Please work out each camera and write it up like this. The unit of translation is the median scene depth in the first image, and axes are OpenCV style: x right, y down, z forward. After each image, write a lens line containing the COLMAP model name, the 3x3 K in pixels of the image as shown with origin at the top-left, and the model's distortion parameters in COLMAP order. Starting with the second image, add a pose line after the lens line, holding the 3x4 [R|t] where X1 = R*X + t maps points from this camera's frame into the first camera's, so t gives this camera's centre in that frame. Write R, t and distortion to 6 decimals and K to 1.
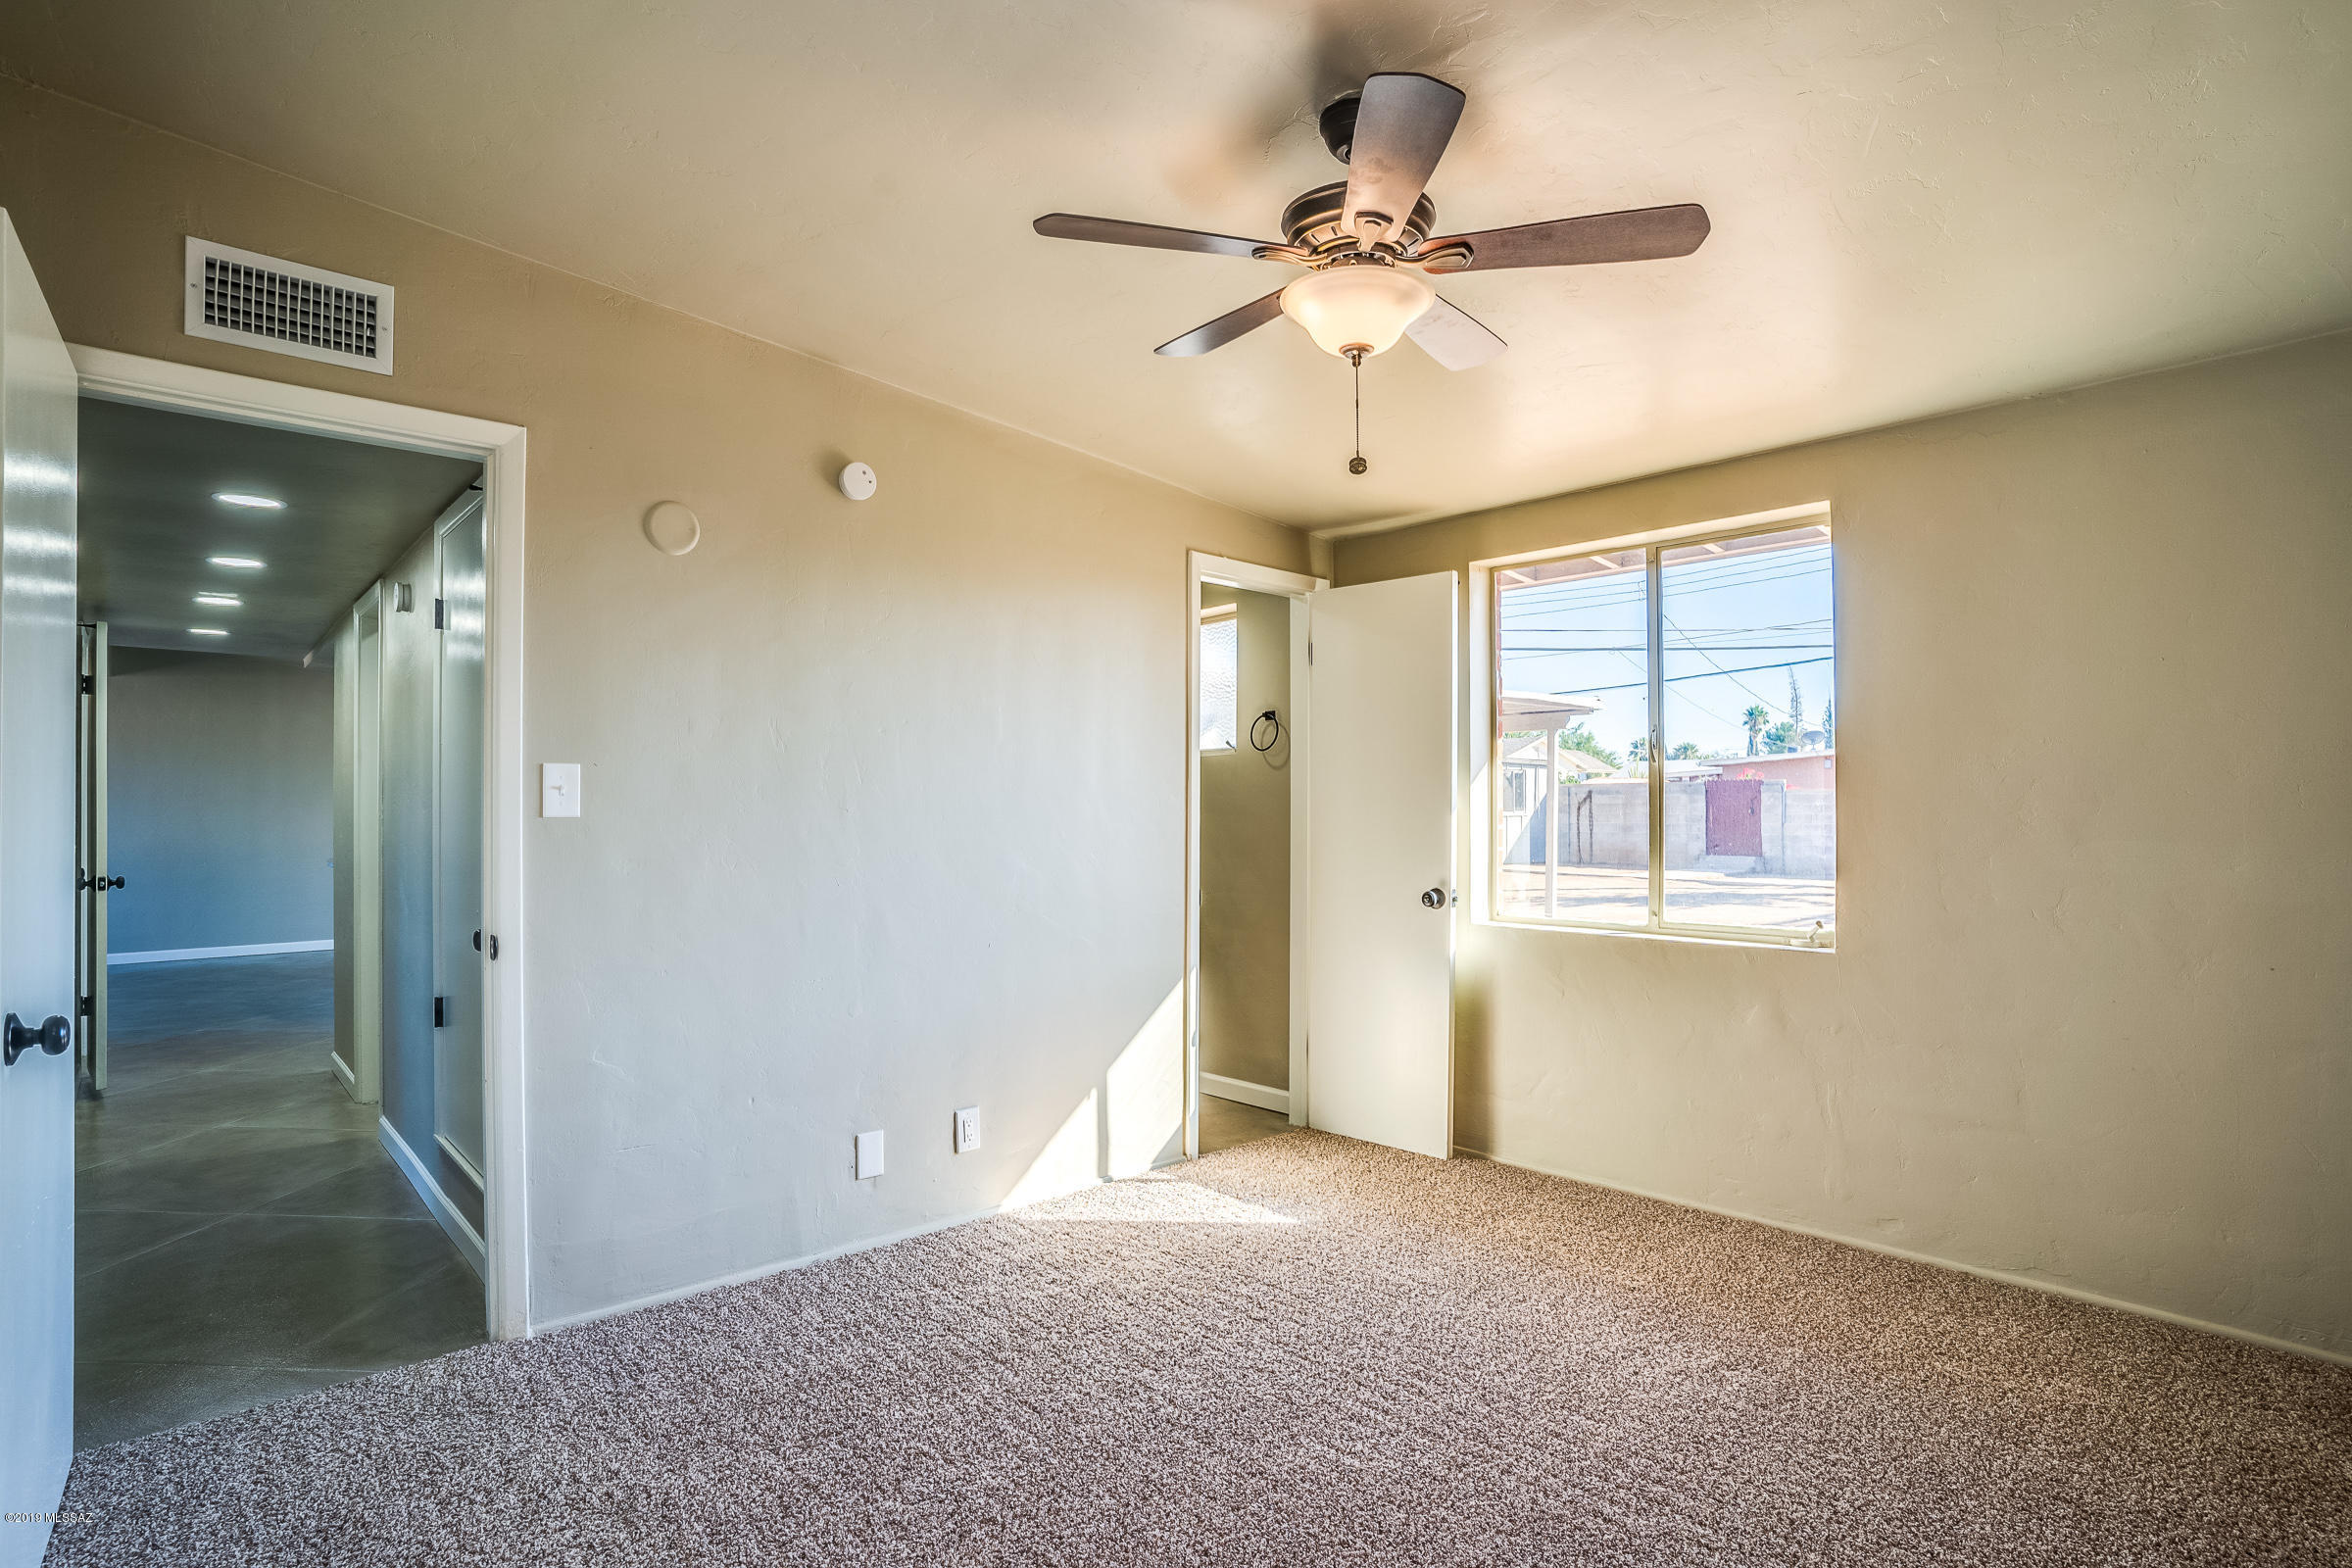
lens RADIAL K [[1174.3, 0, 1178.9], [0, 1174.3, 788.3], [0, 0, 1]] dist [-0.083499, 0.039873]
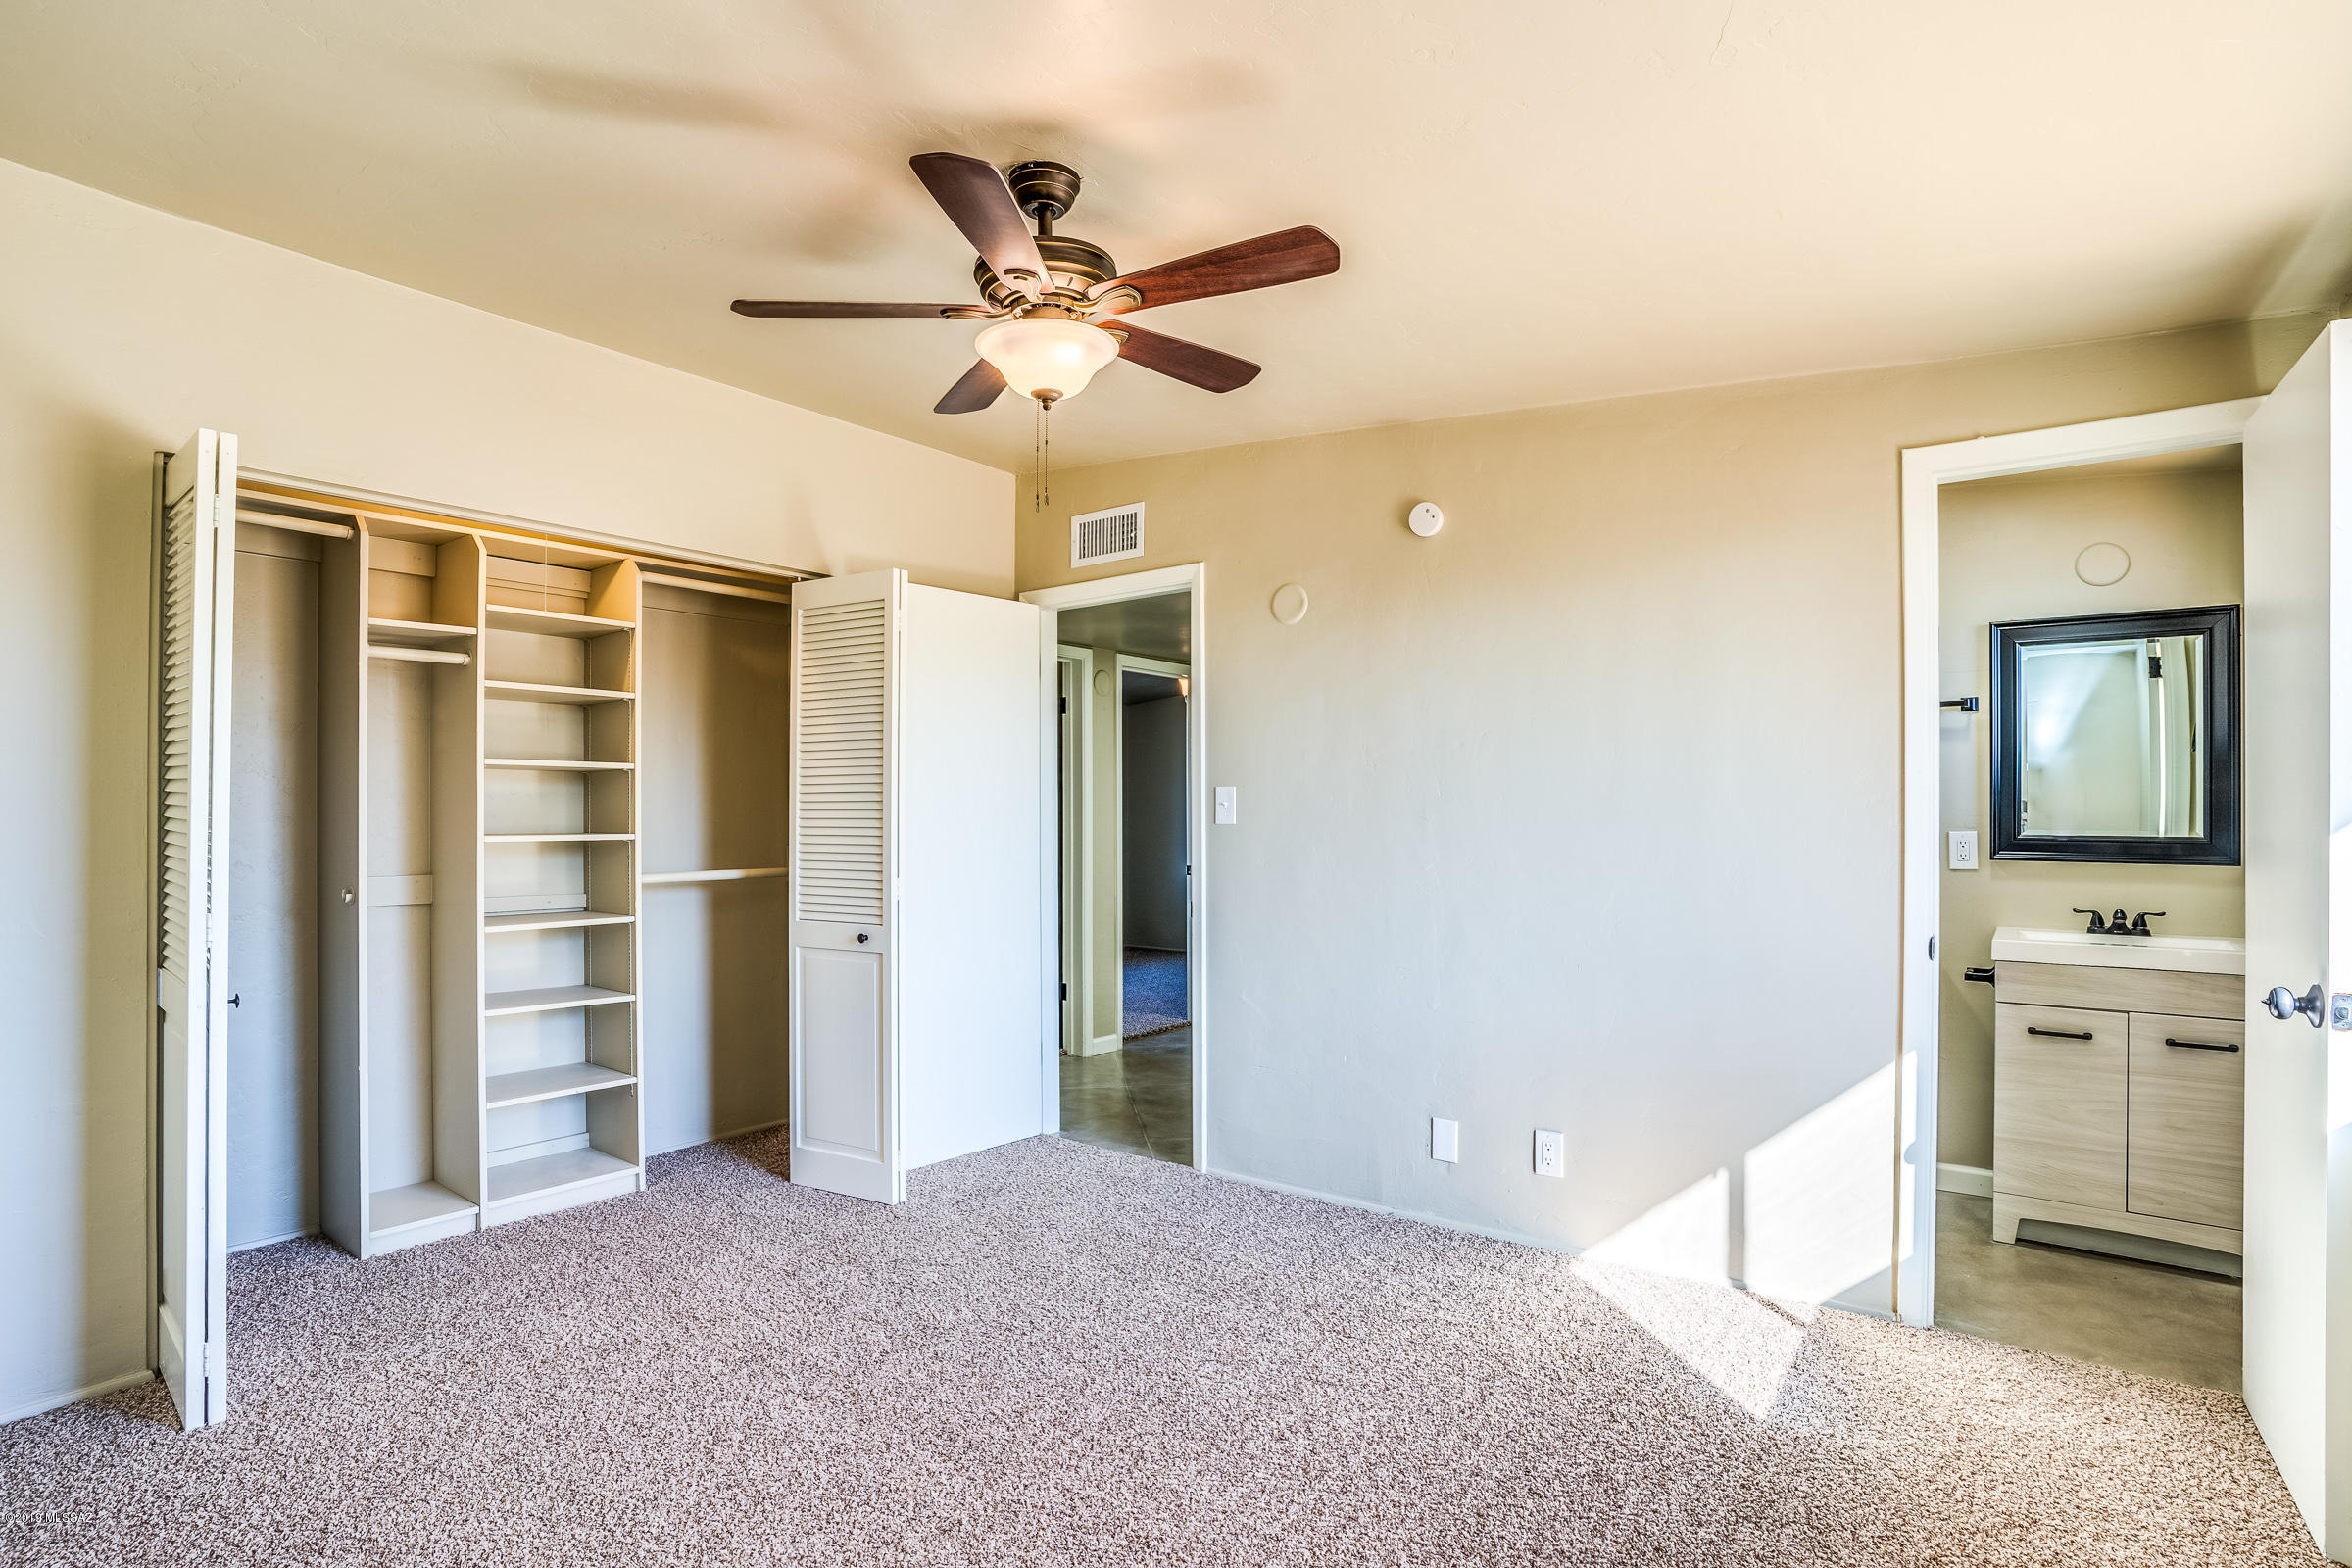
lens RADIAL K [[1165.6, 0, 1150.1], [0, 1165.6, 802.8], [0, 0, 1]] dist [-0.060040, 0.029481]
pose [[0.167489, -0.012616, -0.985793, 0.728248], [0.016844, 0.999809, -0.009933, 0.009375], [0.985730, -0.014941, 0.167669, 0.540194]]
